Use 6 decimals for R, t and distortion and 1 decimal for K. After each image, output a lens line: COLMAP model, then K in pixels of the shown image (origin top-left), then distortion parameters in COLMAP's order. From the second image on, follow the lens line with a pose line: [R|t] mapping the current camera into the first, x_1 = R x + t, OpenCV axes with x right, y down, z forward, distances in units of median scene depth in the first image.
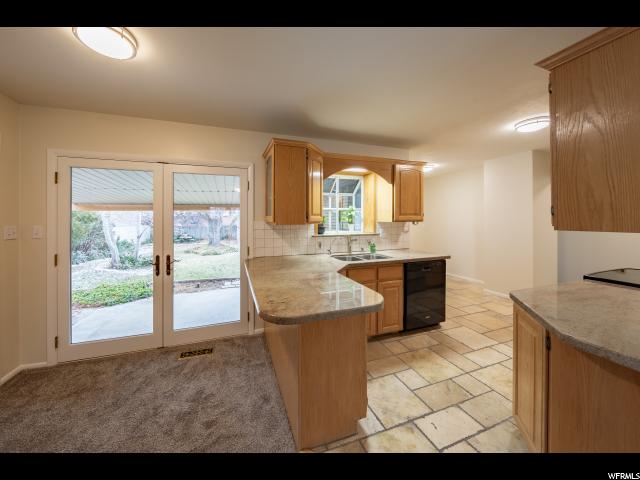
lens RADIAL K [[211.0, 0, 299.2], [0, 211.0, 220.0], [0, 0, 1]] dist [-0.007761, -0.000155]
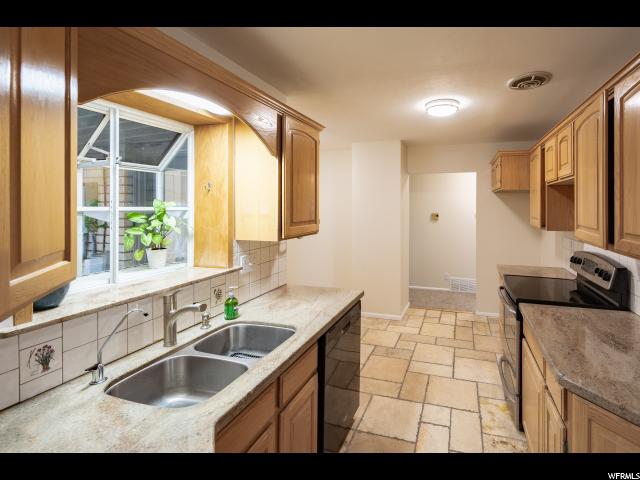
lens RADIAL K [[307.7, 0, 382.3], [0, 307.7, 207.8], [0, 0, 1]] dist [-0.000846, -0.003750]
pose [[0.538464, 0.003892, 0.842640, 0.005801], [-0.002683, 0.999992, -0.002904, -0.058867], [-0.842644, -0.000697, 0.538470, 0.437900]]
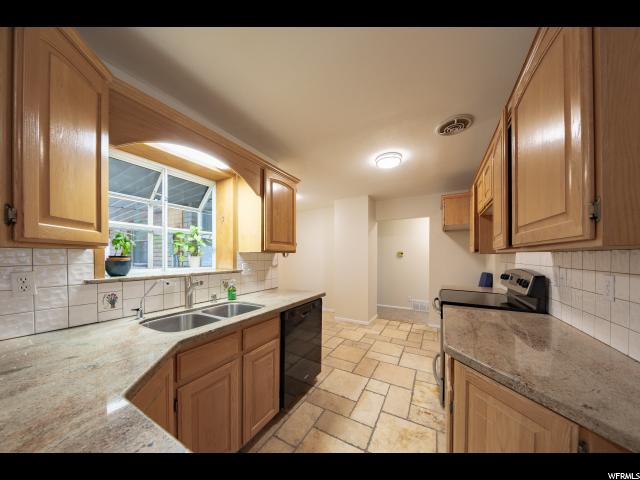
lens RADIAL K [[211.0, 0, 321.5], [0, 211.0, 258.2], [0, 0, 1]] dist [-0.007761, -0.000155]
pose [[0.726363, -0.000986, 0.687311, 0.109682], [-0.002828, 0.999986, 0.004424, 0.024696], [-0.687306, -0.005157, 0.726350, 0.354413]]
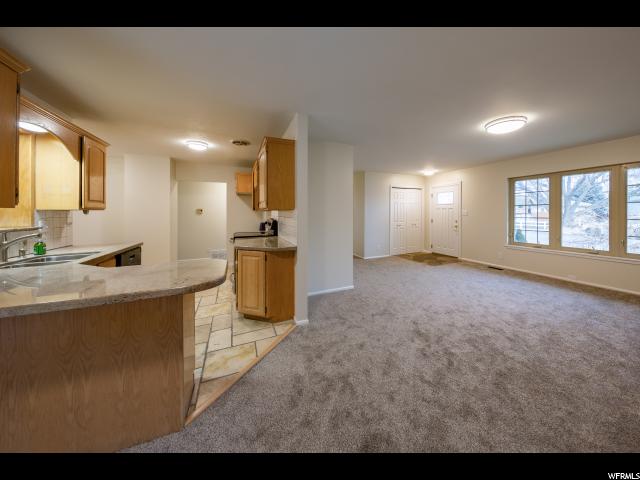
lens RADIAL K [[222.1, 0, 348.9], [0, 222.1, 210.0], [0, 0, 1]] dist [-0.013859, -0.000168]
pose [[-0.170206, 0.017475, 0.985254, -0.490303], [0.011505, 0.999810, -0.015745, 0.033467], [-0.985341, 0.008656, -0.170375, 0.154329]]
